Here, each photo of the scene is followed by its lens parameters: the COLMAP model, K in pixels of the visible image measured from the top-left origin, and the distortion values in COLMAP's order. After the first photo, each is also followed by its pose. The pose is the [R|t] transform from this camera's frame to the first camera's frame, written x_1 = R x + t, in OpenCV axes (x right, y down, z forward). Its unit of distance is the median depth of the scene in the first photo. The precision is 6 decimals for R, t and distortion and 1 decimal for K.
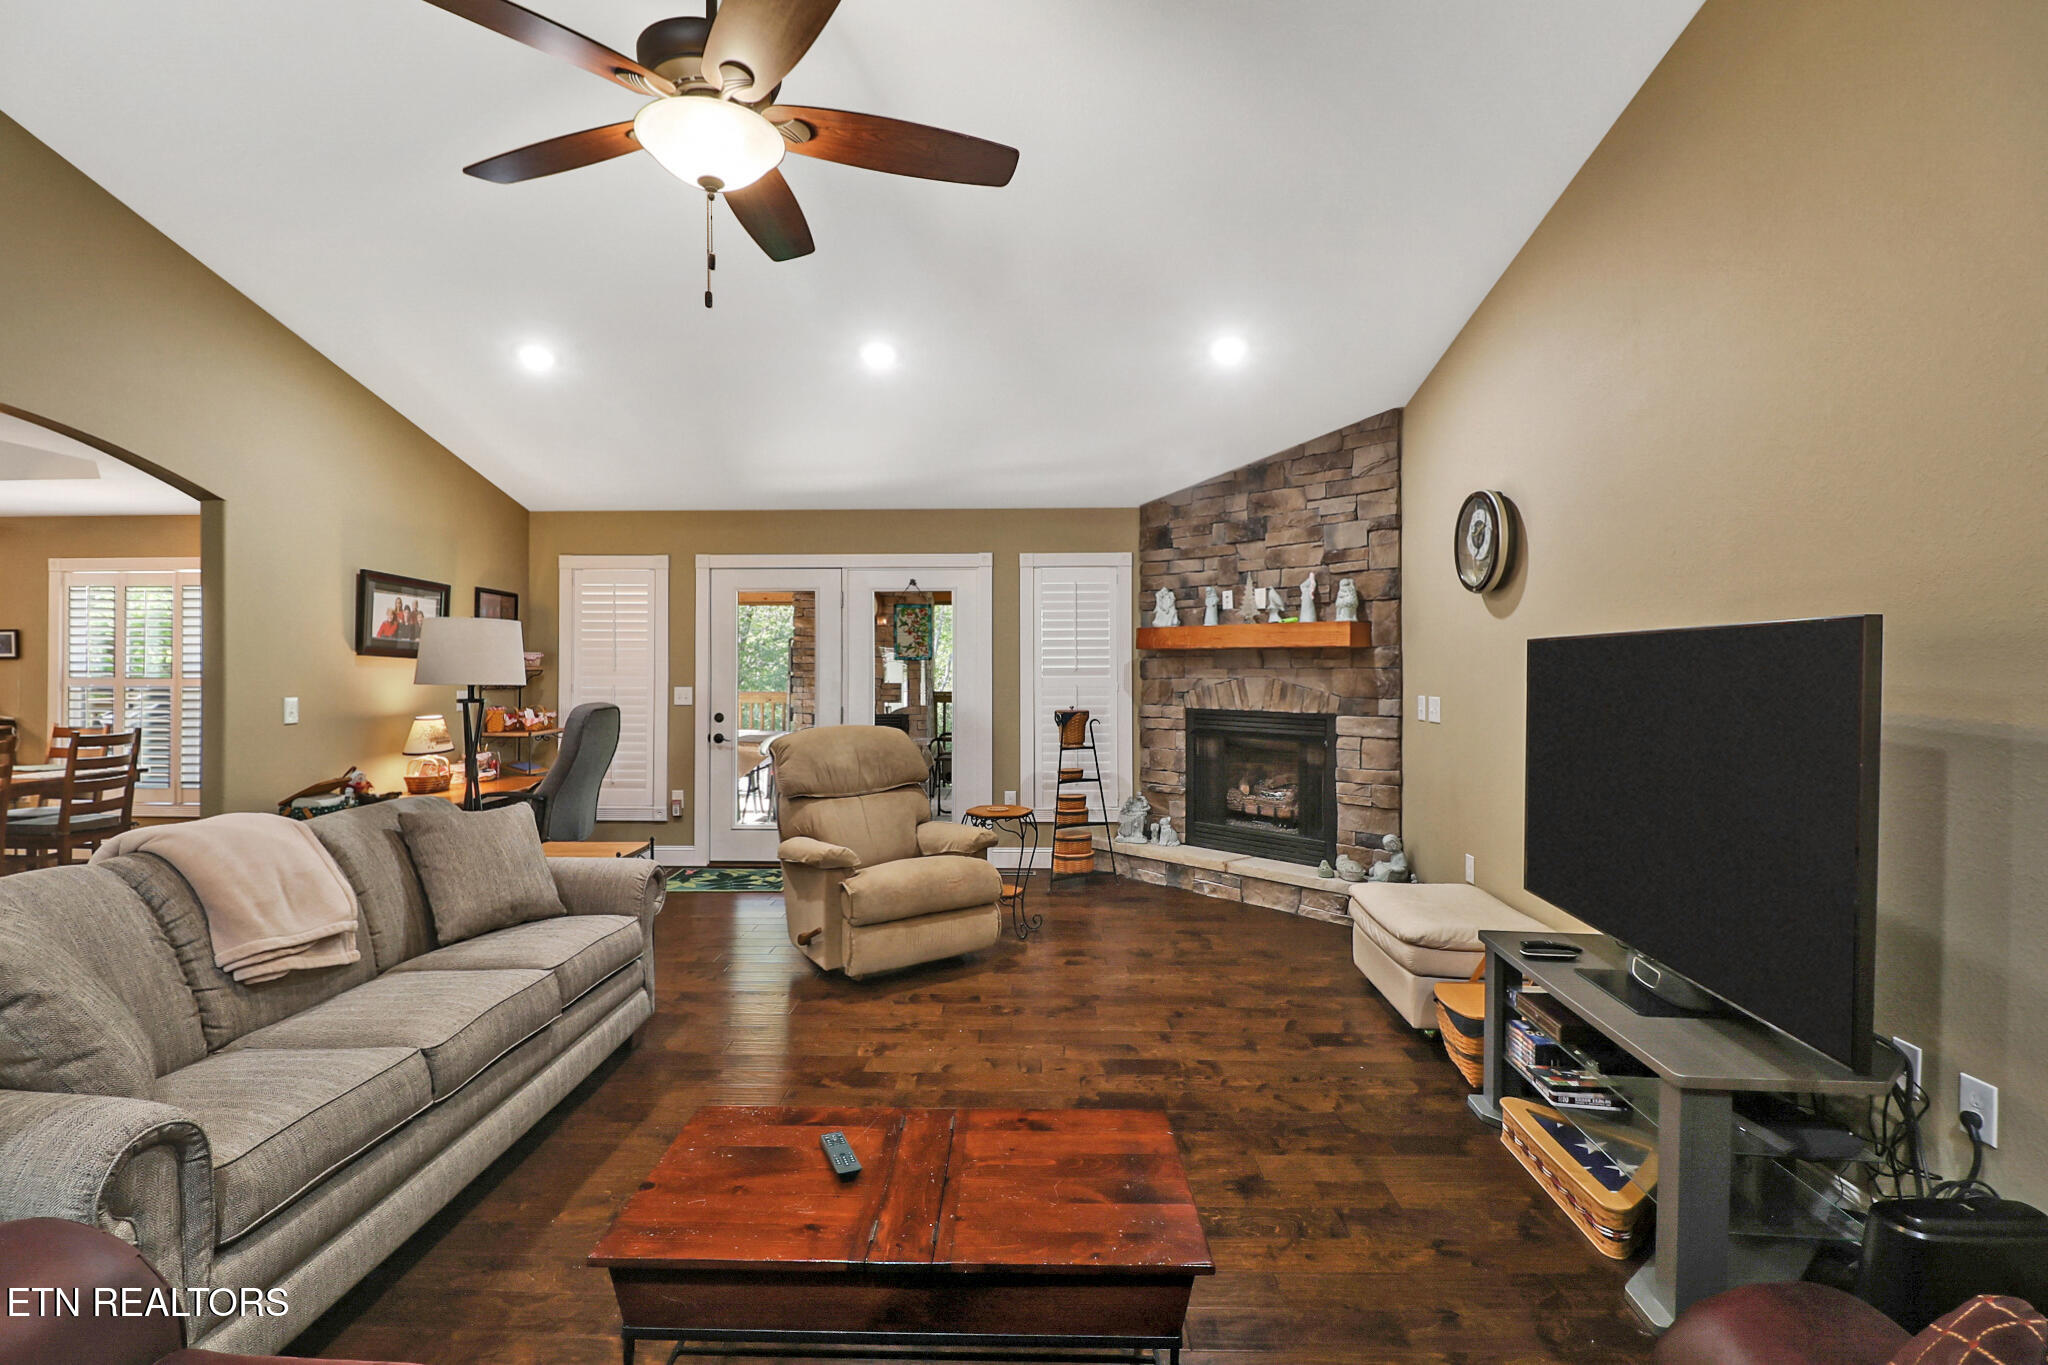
lens RADIAL K [[945.0, 0, 1009.2], [0, 945.0, 667.0], [0, 0, 1]] dist [-0.002409, -0.006510]
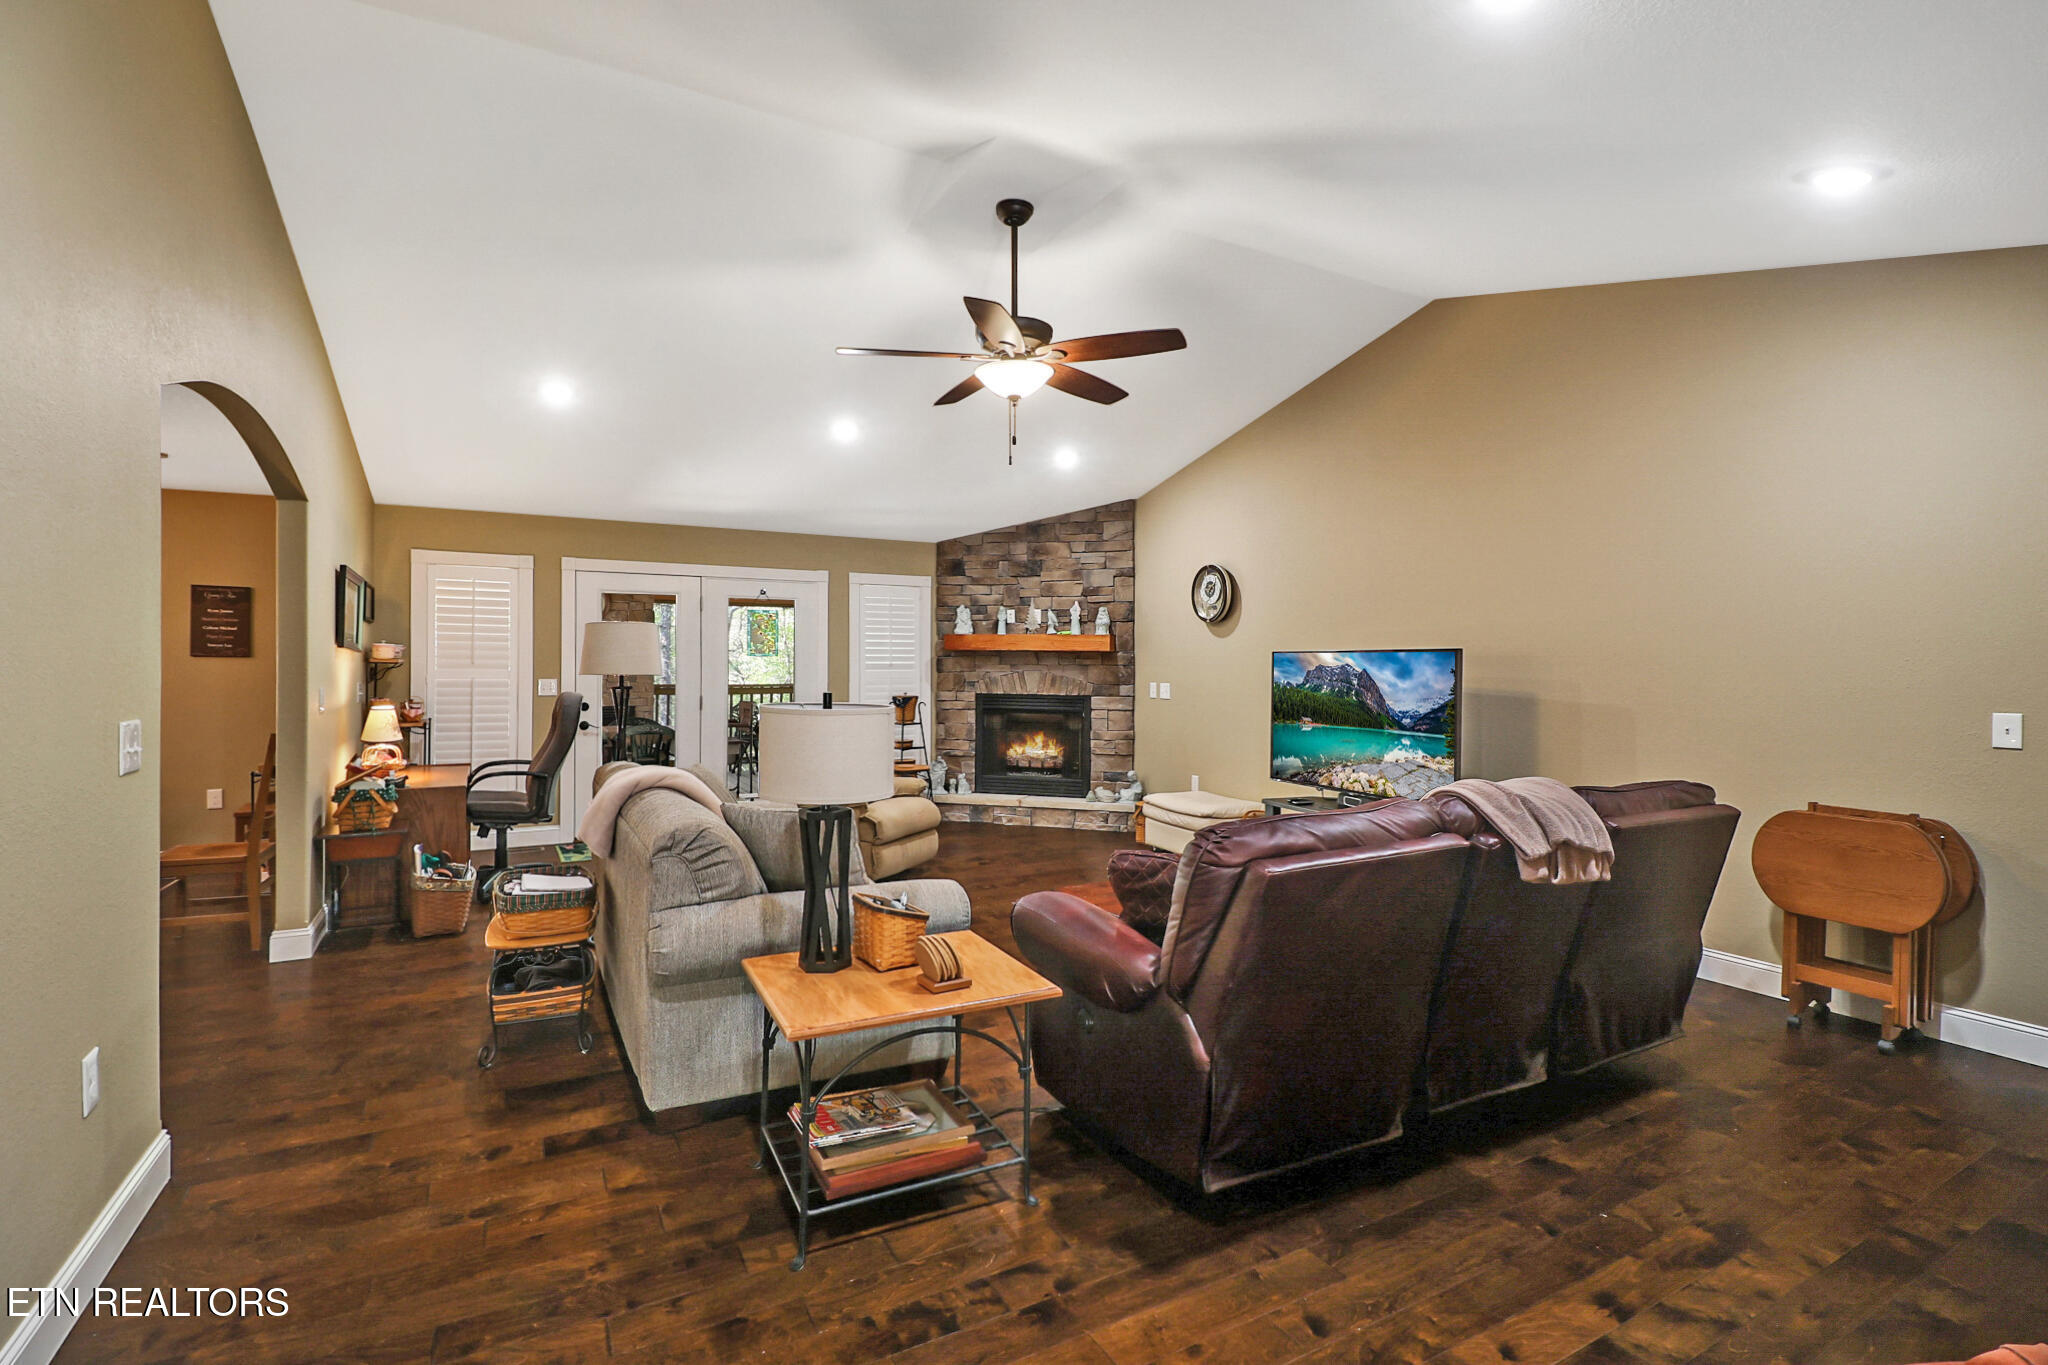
lens RADIAL K [[945.0, 0, 1014.1], [0, 945.0, 663.0], [0, 0, 1]] dist [-0.002409, -0.006510]
pose [[0.862641, 0.006118, 0.505780, -0.488956], [-0.007394, 0.999973, 0.000515, -0.001862], [-0.505763, -0.004184, 0.862663, -0.226260]]
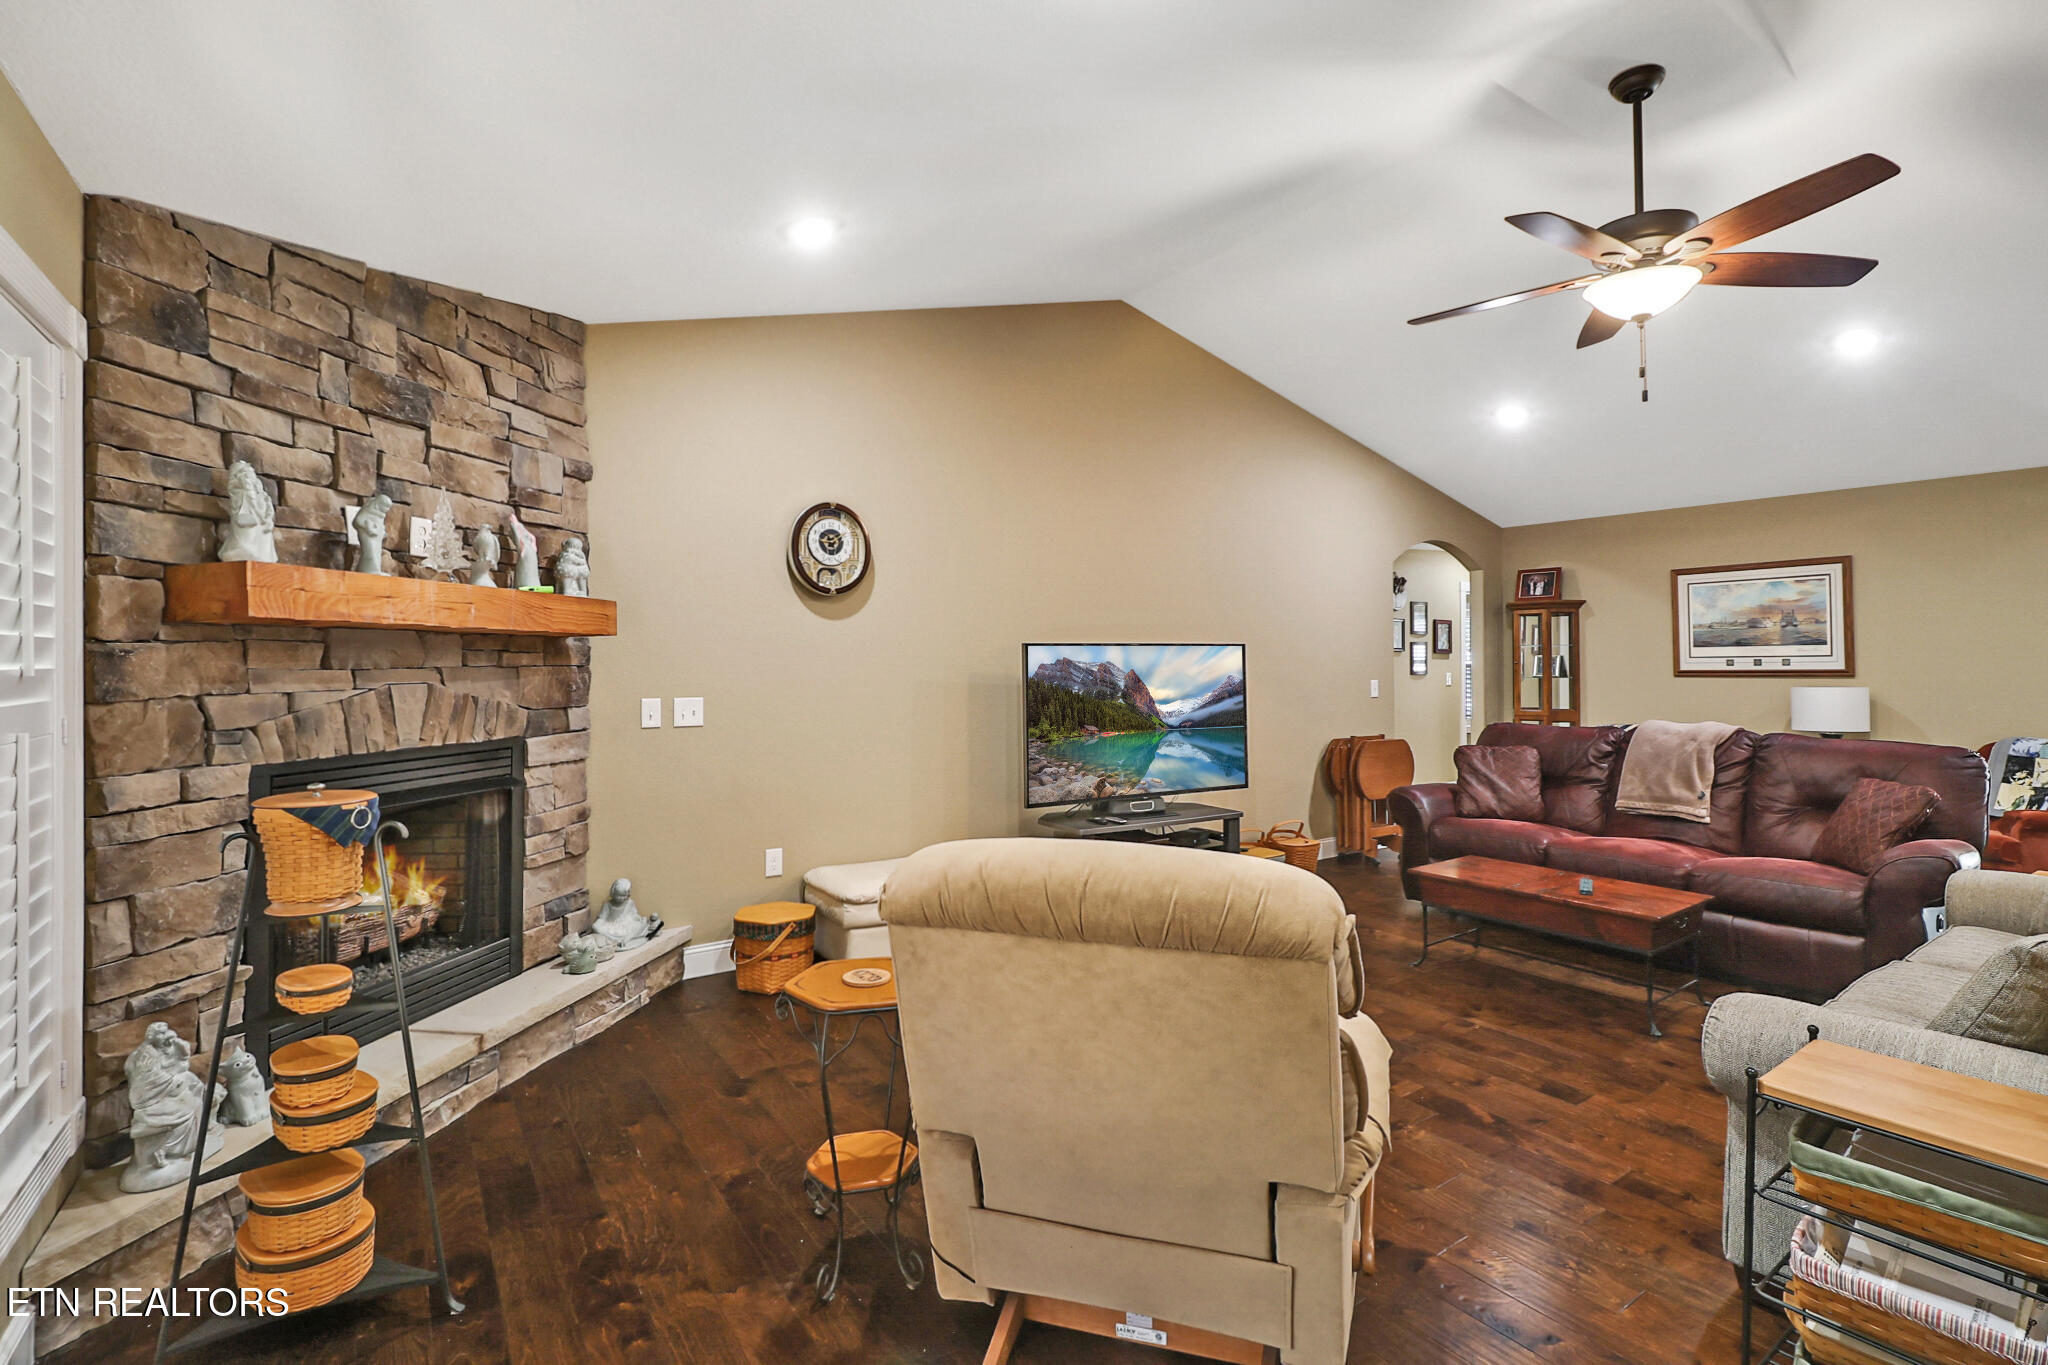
lens RADIAL K [[945.0, 0, 1035.4], [0, 945.0, 654.5], [0, 0, 1]] dist [-0.002409, -0.006510]
pose [[-0.601086, 0.005085, 0.799168, -0.365570], [0.001721, 0.999986, -0.005069, -0.002651], [-0.799183, -0.001672, -0.601086, 1.033114]]
